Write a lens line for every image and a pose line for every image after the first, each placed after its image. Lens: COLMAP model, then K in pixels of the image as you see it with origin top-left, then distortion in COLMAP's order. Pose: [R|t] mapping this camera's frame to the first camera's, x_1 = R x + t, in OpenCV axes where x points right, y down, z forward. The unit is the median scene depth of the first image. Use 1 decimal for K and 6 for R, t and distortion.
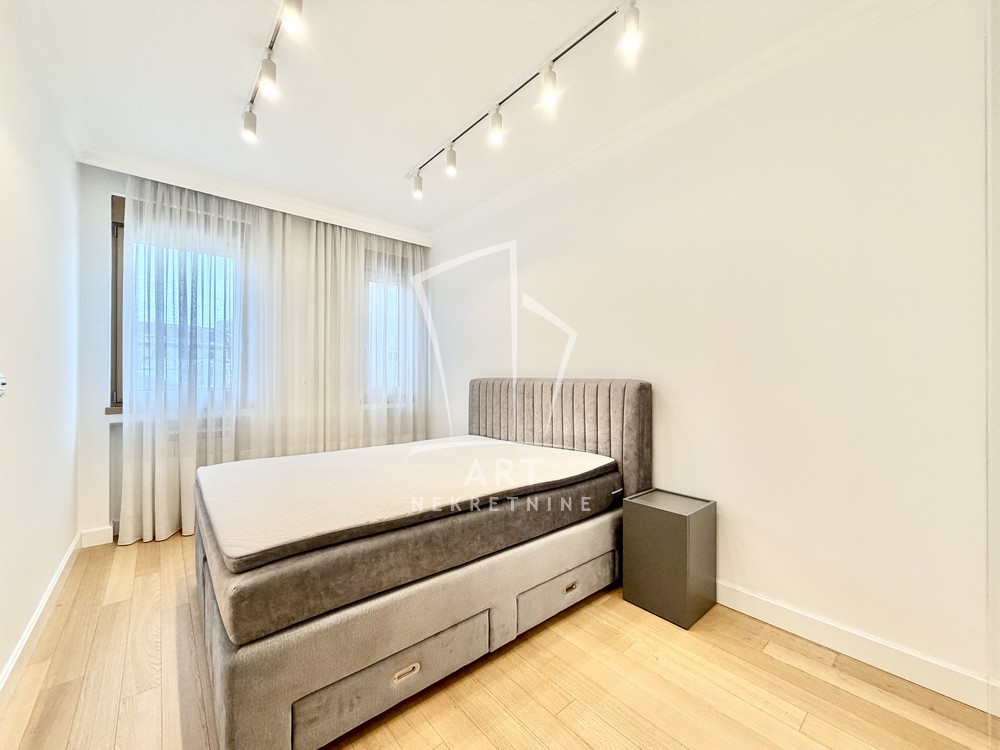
lens RADIAL K [[398.4, 0, 496.9], [0, 398.4, 376.1], [0, 0, 1]] dist [-0.001392, 0.000149]
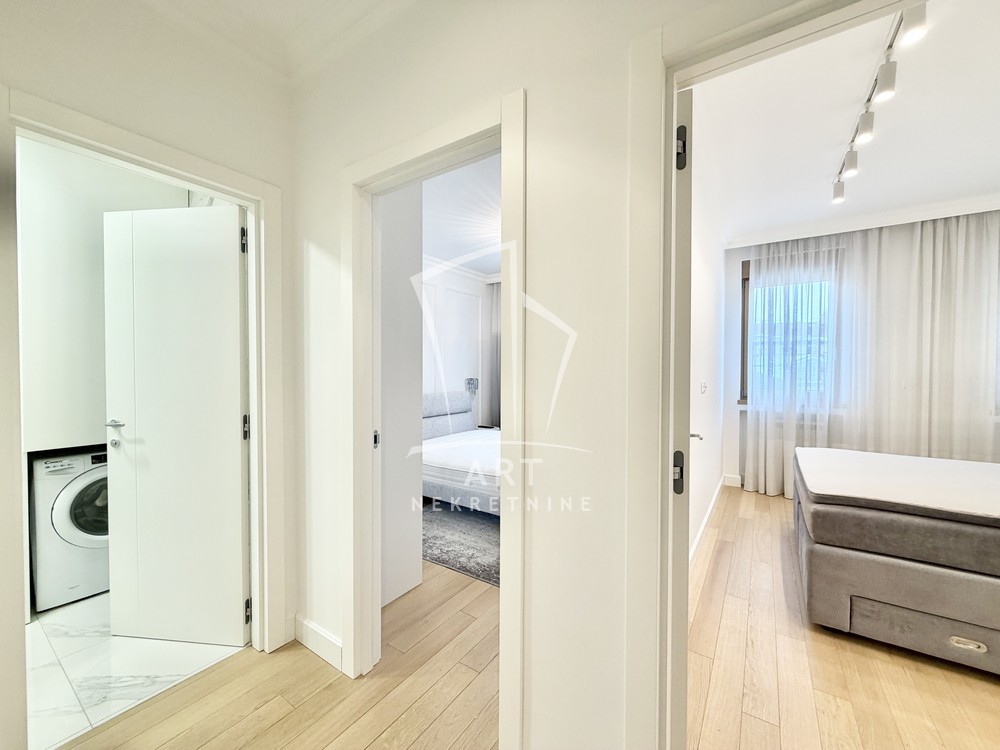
lens RADIAL K [[398.4, 0, 496.9], [0, 398.4, 376.1], [0, 0, 1]] dist [-0.001392, 0.000149]
pose [[0.271877, 0.012655, -0.962249, 0.244507], [-0.001228, 0.999917, 0.012803, -0.030117], [0.962331, -0.002299, 0.271870, -0.312796]]
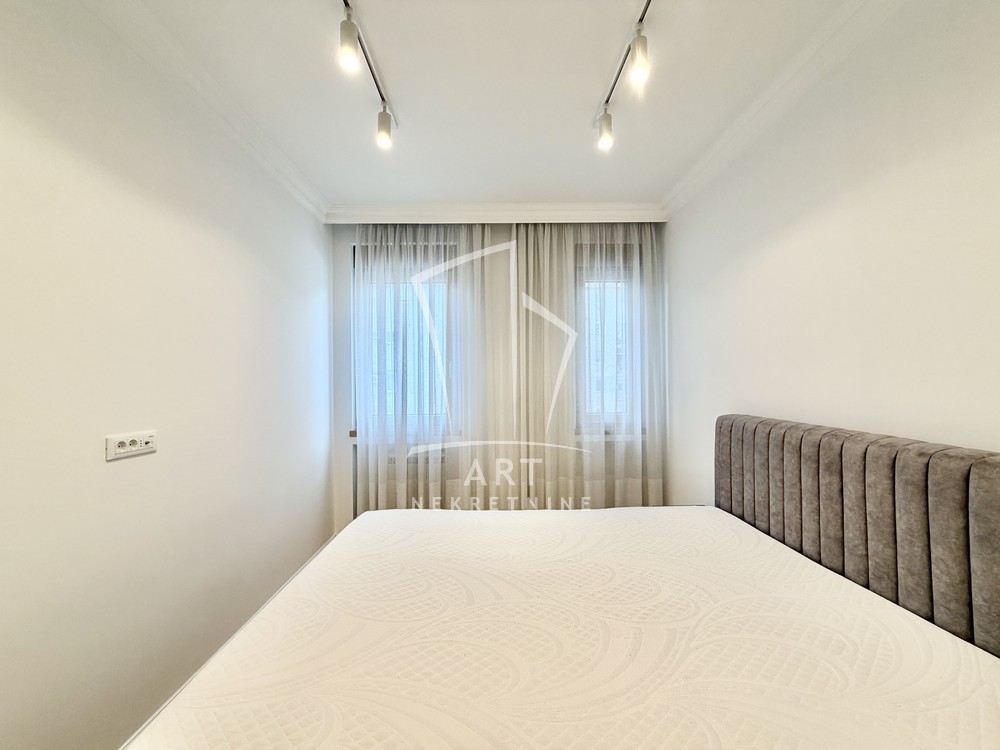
lens RADIAL K [[395.8, 0, 497.6], [0, 395.8, 371.6], [0, 0, 1]] dist [0.000359, 0.000160]
pose [[0.775126, -0.013595, -0.631660, 0.076005], [0.014798, 0.999885, -0.003361, -0.080510], [0.631633, -0.006742, 0.775238, 0.374338]]
